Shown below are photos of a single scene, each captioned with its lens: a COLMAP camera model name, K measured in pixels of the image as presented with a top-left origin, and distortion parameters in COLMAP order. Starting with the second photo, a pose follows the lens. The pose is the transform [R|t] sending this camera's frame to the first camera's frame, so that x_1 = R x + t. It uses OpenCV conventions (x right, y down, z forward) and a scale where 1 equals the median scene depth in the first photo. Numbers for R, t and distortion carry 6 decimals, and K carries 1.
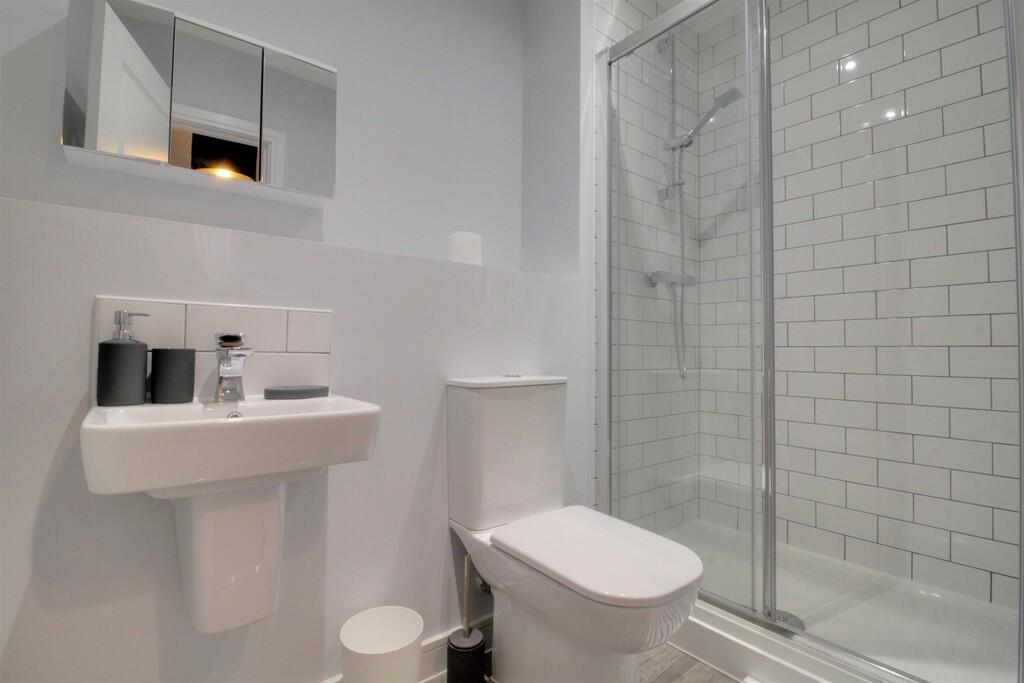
lens RADIAL K [[487.2, 0, 509.7], [0, 487.2, 337.3], [0, 0, 1]] dist [-0.003539, -0.000104]
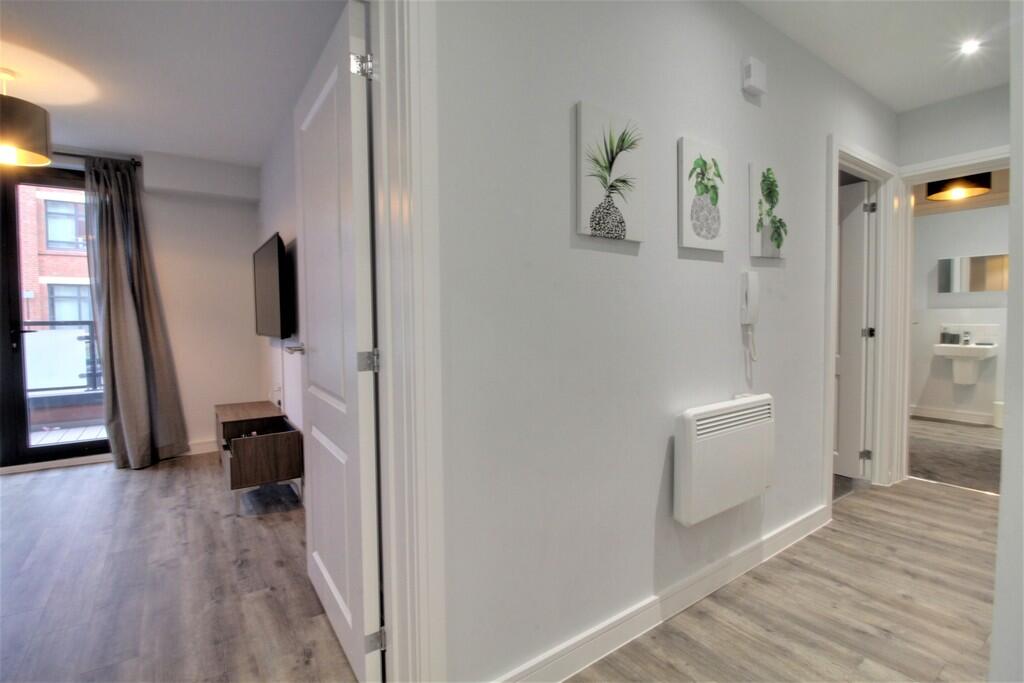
lens RADIAL K [[487.2, 0, 509.7], [0, 487.2, 337.3], [0, 0, 1]] dist [-0.003539, -0.000104]
pose [[-0.042368, 0.024689, -0.998797, 4.884817], [0.038552, 0.998991, 0.023058, -0.252599], [0.998358, -0.037529, -0.043277, -3.689395]]
